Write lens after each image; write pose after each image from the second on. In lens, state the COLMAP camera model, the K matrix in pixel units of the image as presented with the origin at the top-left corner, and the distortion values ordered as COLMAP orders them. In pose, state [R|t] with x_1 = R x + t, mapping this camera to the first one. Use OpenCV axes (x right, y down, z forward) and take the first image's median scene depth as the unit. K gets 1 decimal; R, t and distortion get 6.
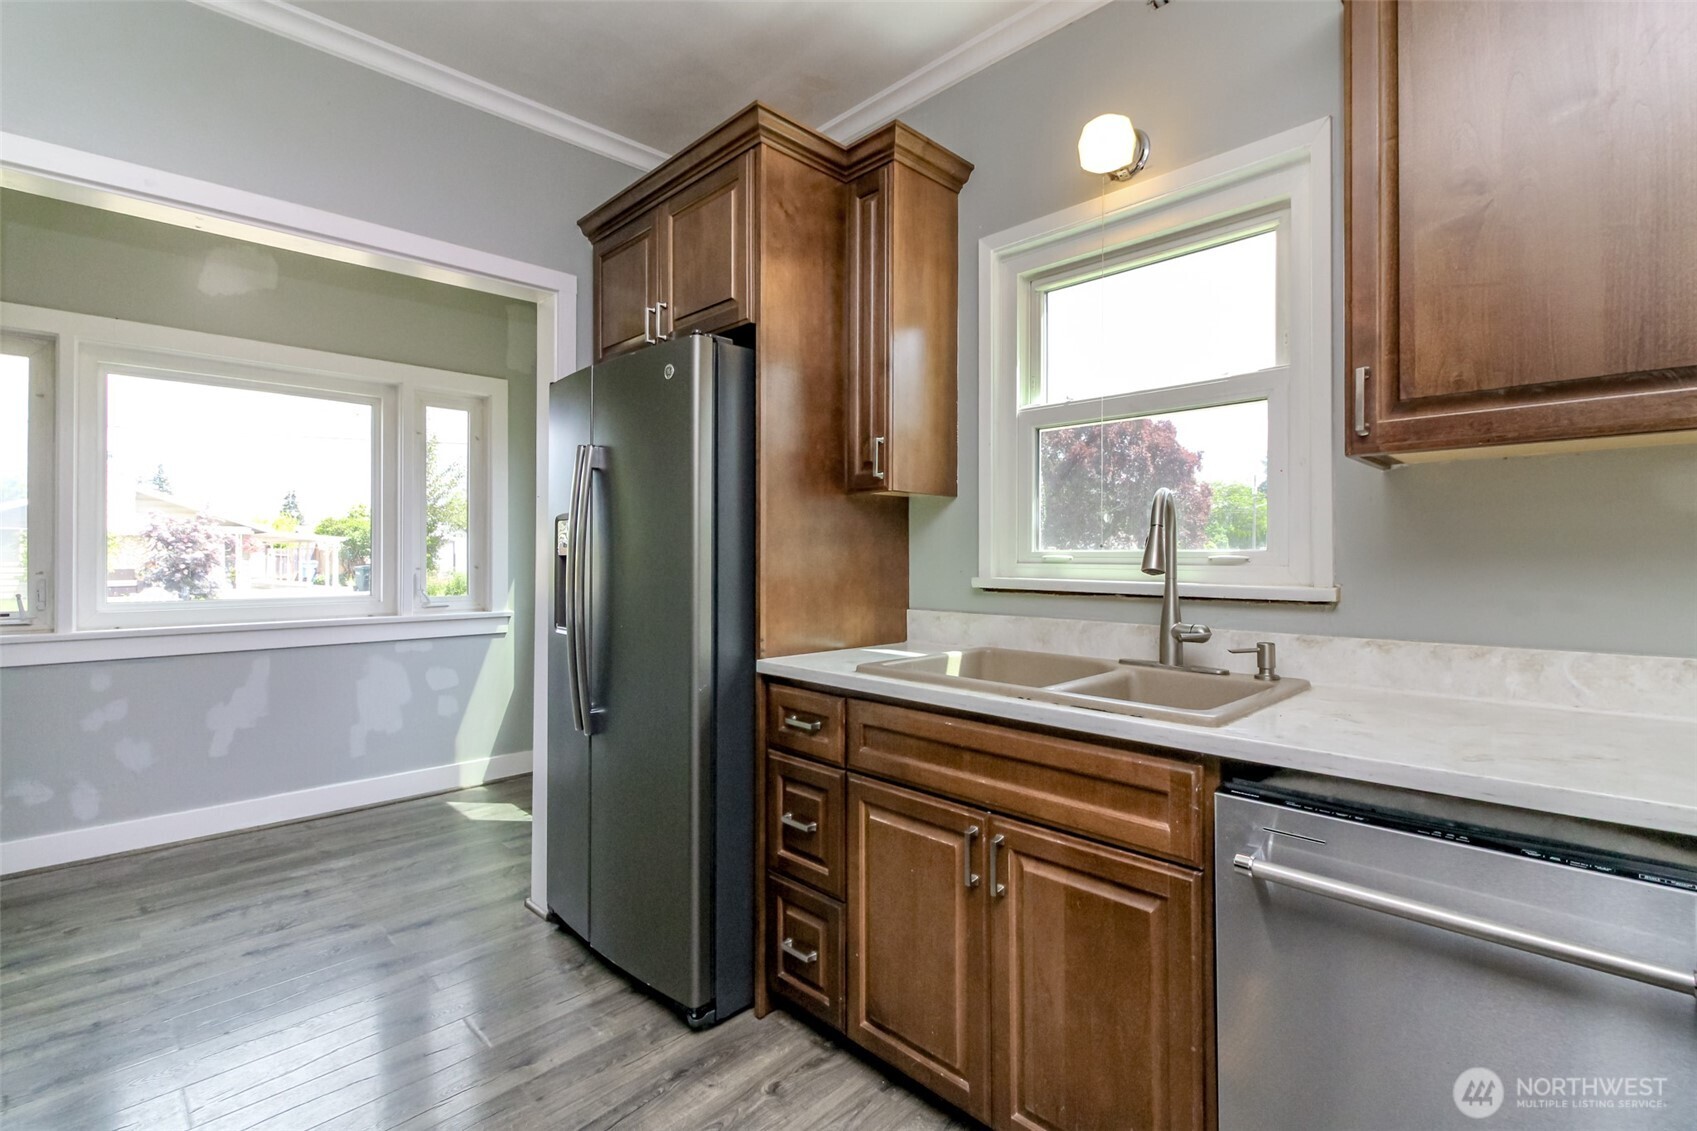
lens RADIAL K [[783.1, 0, 838.7], [0, 783.1, 555.6], [0, 0, 1]] dist [0.010606, -0.004766]
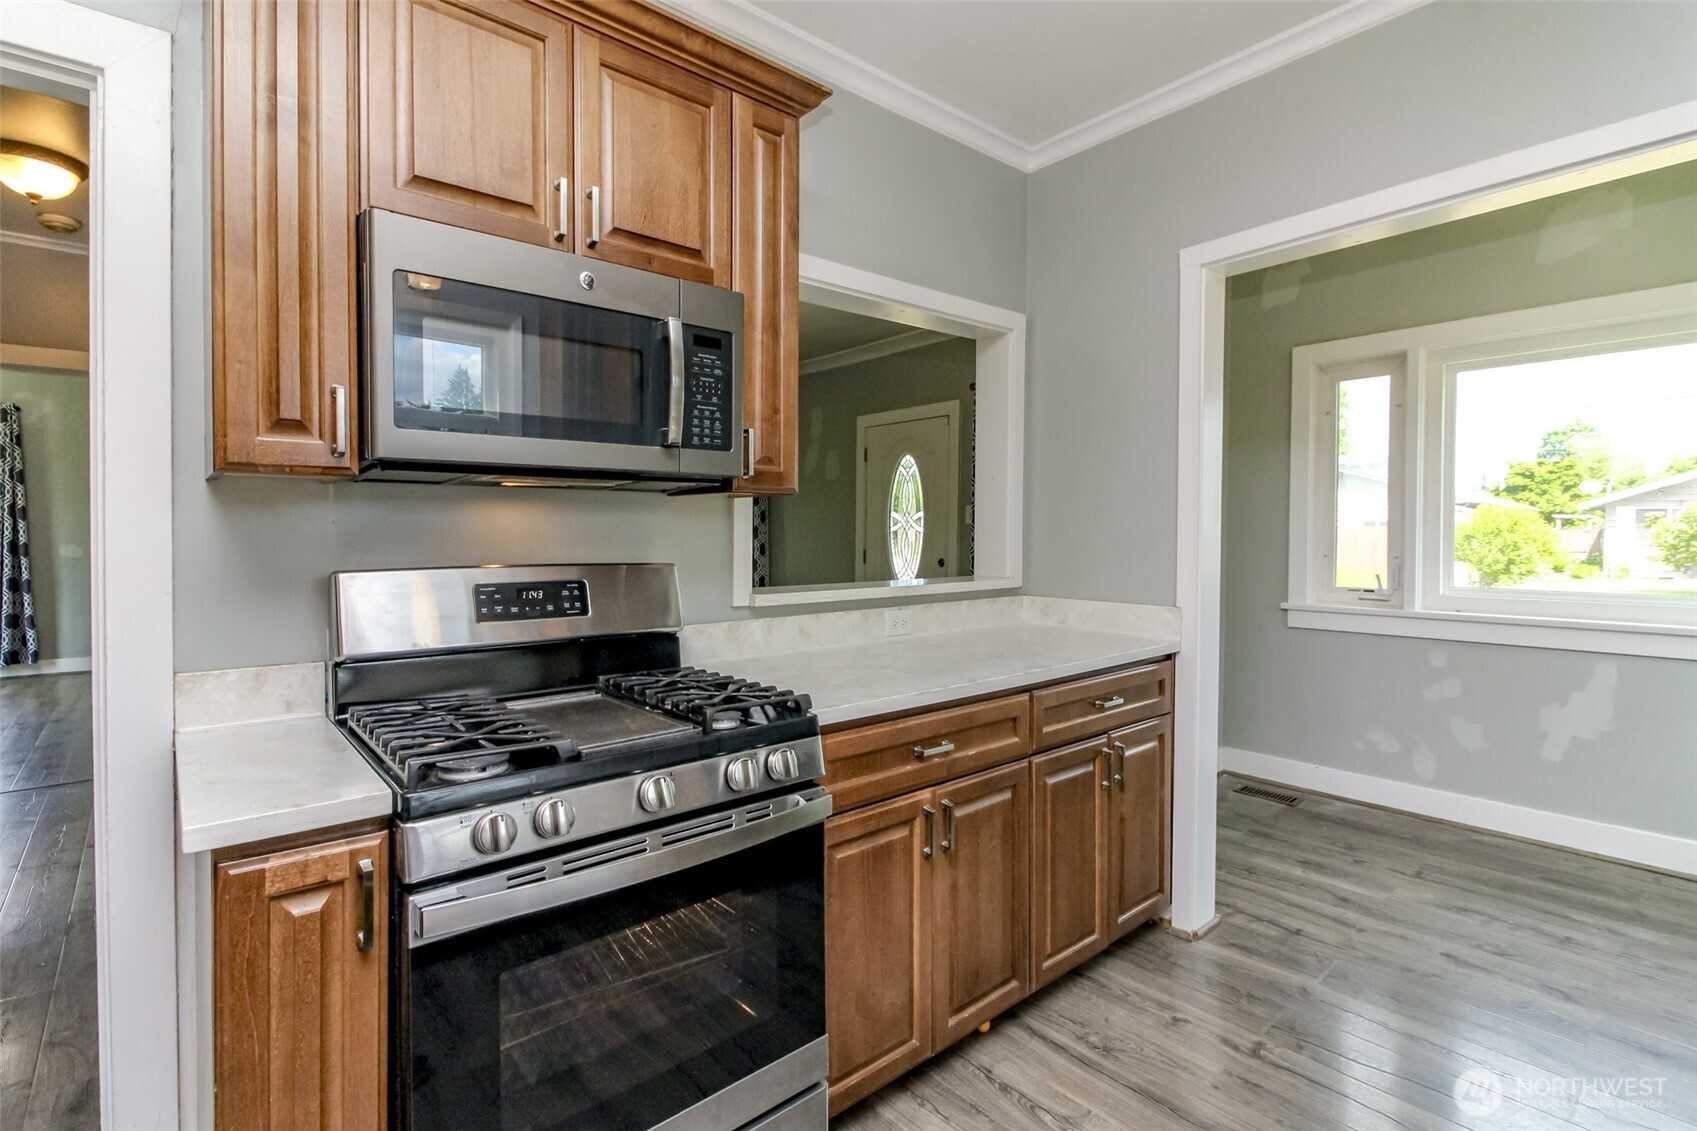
lens RADIAL K [[783.1, 0, 843.4], [0, 783.1, 538.2], [0, 0, 1]] dist [0.010606, -0.004766]
pose [[-0.074071, -0.003122, -0.997248, 0.212724], [0.003422, 0.999988, -0.003385, -0.005632], [0.997247, -0.003663, -0.074059, 0.258251]]
